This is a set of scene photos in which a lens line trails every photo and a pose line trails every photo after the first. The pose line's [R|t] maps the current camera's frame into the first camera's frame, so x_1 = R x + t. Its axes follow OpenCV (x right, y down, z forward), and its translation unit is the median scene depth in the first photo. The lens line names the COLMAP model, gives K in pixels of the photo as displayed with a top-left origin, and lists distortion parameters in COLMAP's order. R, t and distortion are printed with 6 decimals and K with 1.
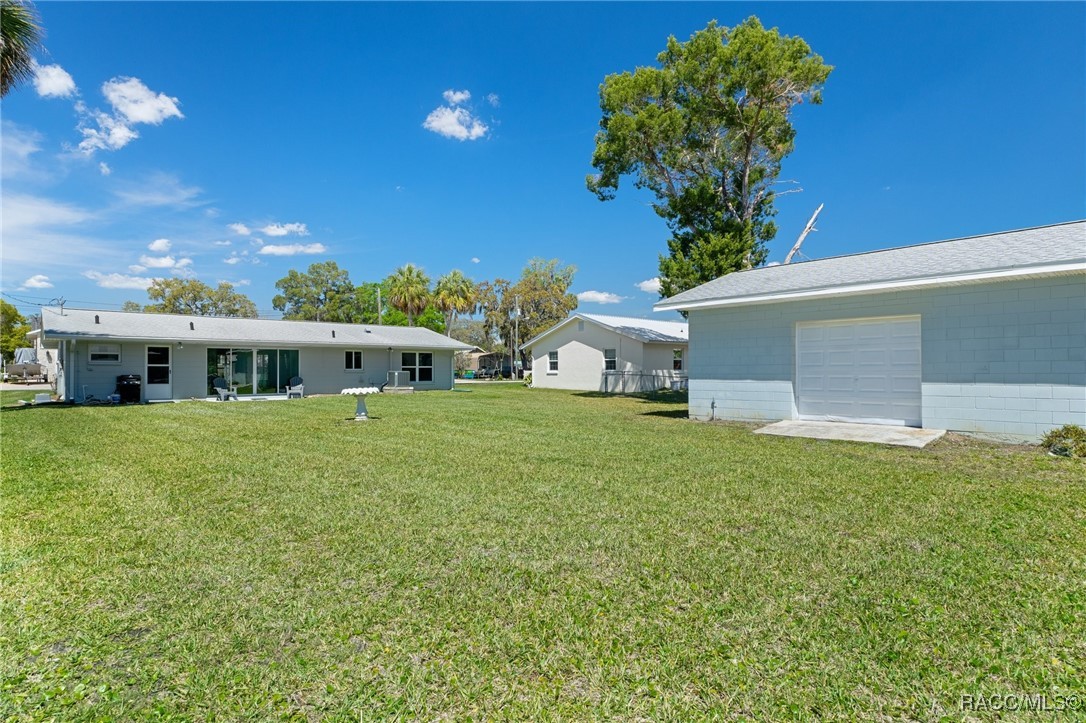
lens RADIAL K [[573.5, 0, 544.7], [0, 573.5, 367.9], [0, 0, 1]] dist [0.003432, 0.000547]
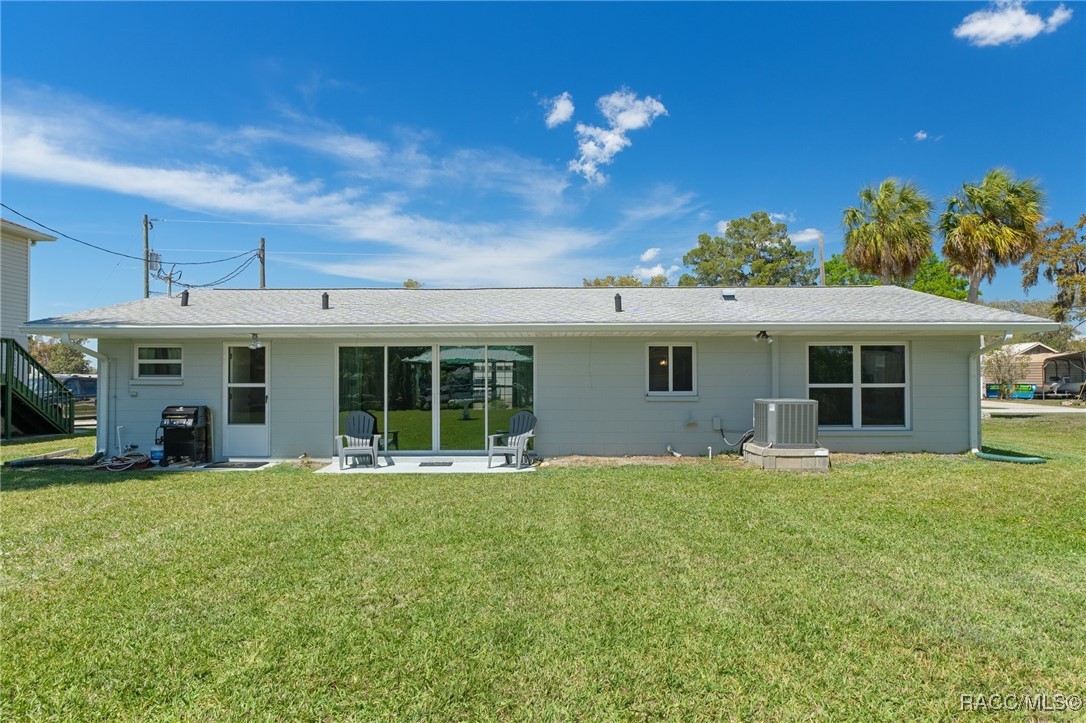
lens RADIAL K [[686.5, 0, 544.0], [0, 686.5, 387.8], [0, 0, 1]] dist [0.057950, -0.077256]
pose [[0.742813, 0.004467, -0.669484, -0.078995], [0.003851, 0.999933, 0.010946, -0.005735], [0.669488, -0.010709, 0.742745, 0.546350]]
